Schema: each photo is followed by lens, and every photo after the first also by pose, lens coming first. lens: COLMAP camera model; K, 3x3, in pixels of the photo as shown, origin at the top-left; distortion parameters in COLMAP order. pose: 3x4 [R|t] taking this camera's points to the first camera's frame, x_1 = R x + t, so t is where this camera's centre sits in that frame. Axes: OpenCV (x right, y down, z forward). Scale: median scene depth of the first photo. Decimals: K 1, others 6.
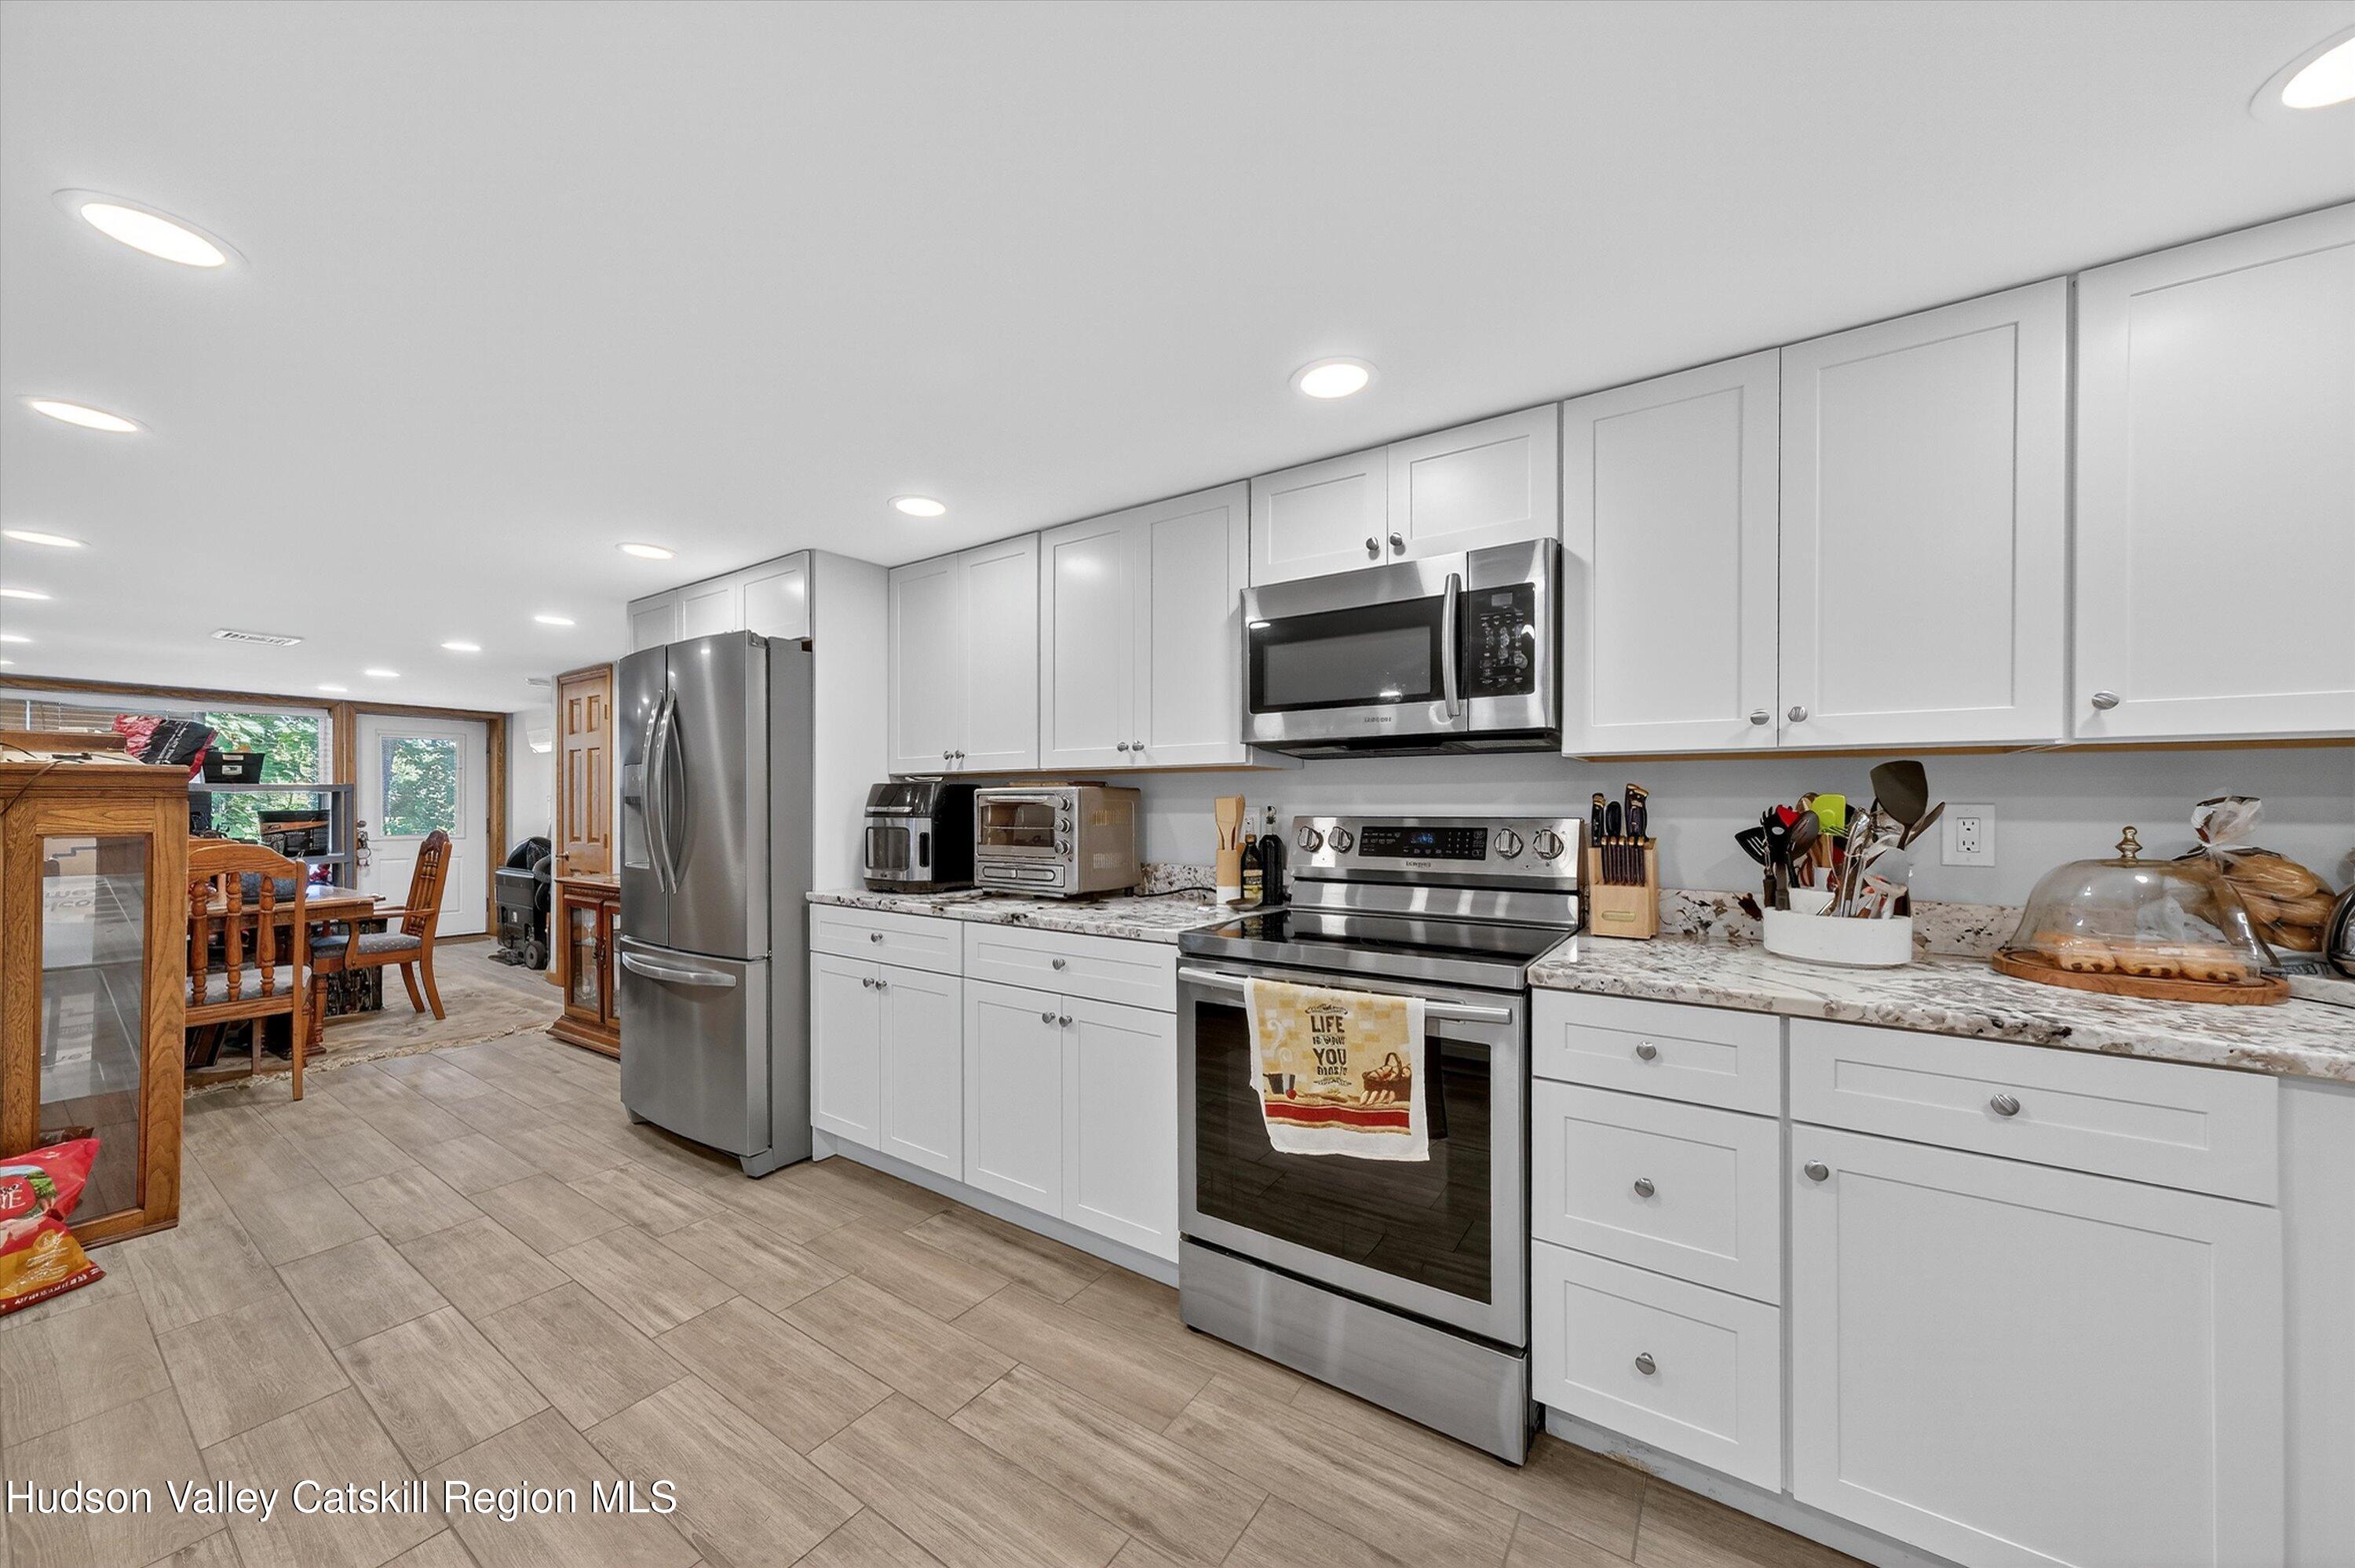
lens RADIAL K [[827.5, 0, 1183.9], [0, 827.5, 809.6], [0, 0, 1]] dist [0.002447, 0.000291]
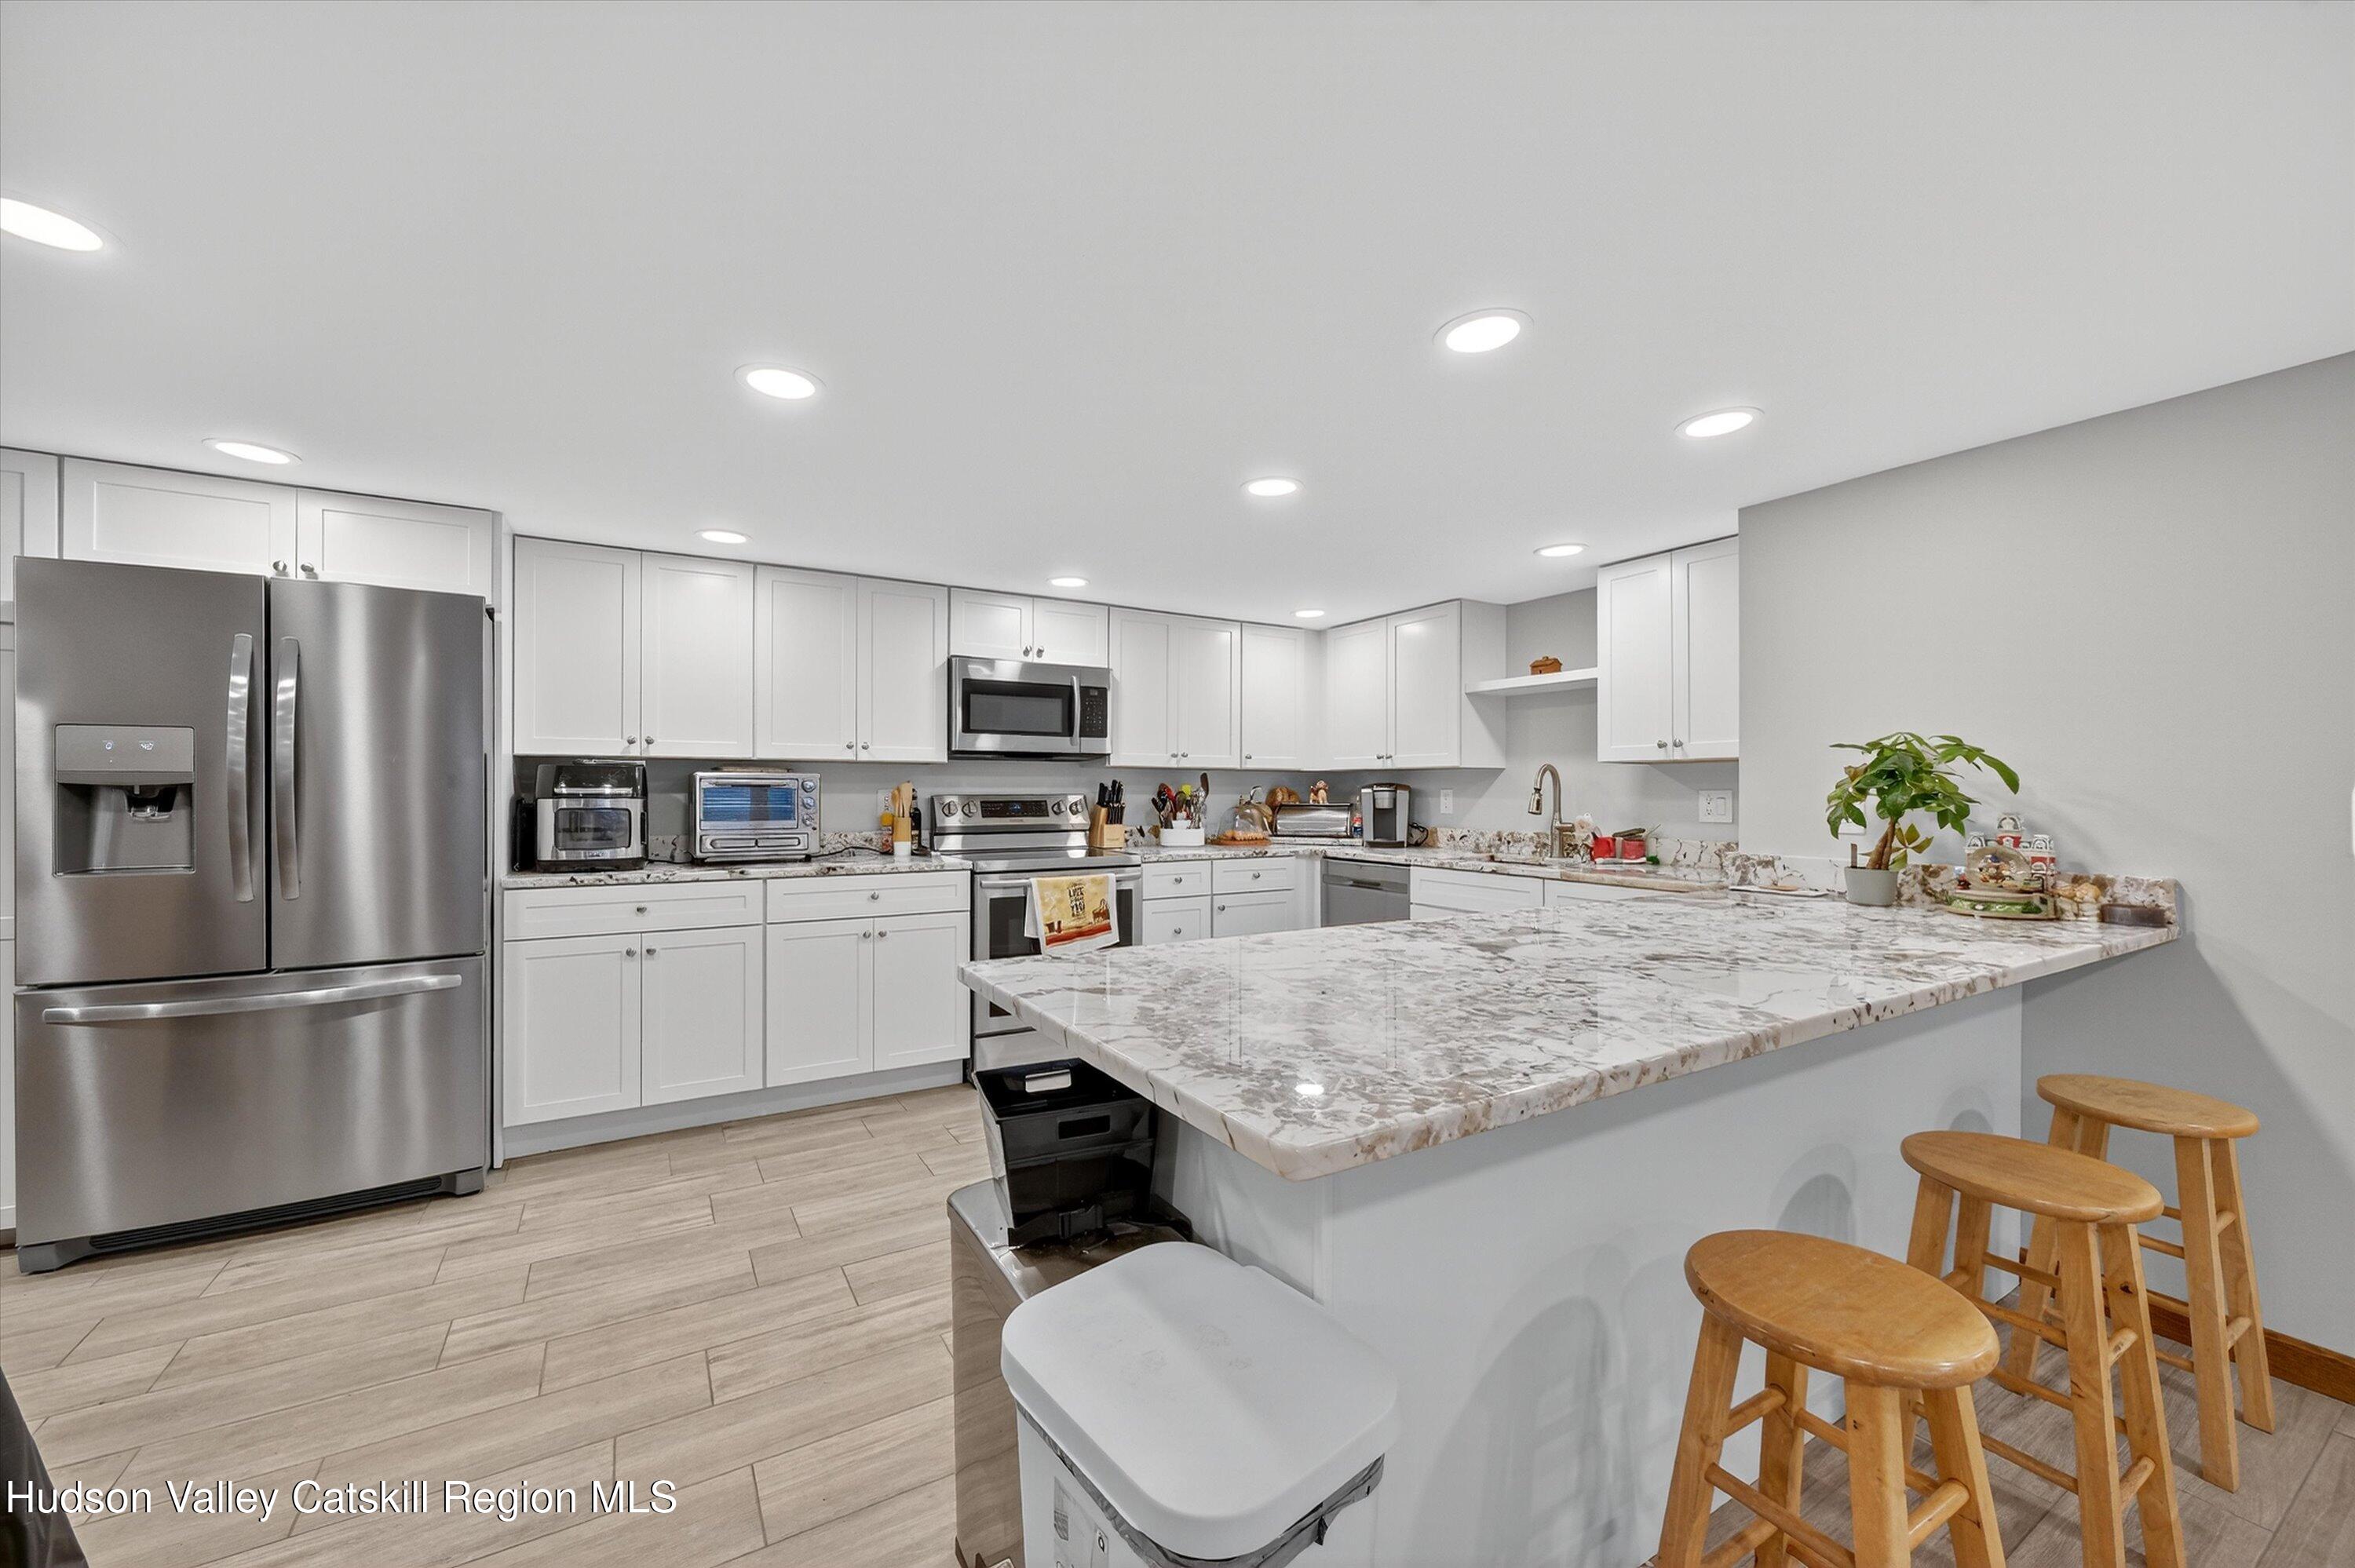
lens RADIAL K [[910.9, 0, 1177.5], [0, 910.9, 784.0], [0, 0, 1]] dist [0.000975, 0.000124]
pose [[0.429404, 0.003233, 0.903107, -1.565461], [-0.000336, 0.999994, -0.003420, -0.007801], [-0.903112, 0.001165, 0.429402, -0.198815]]
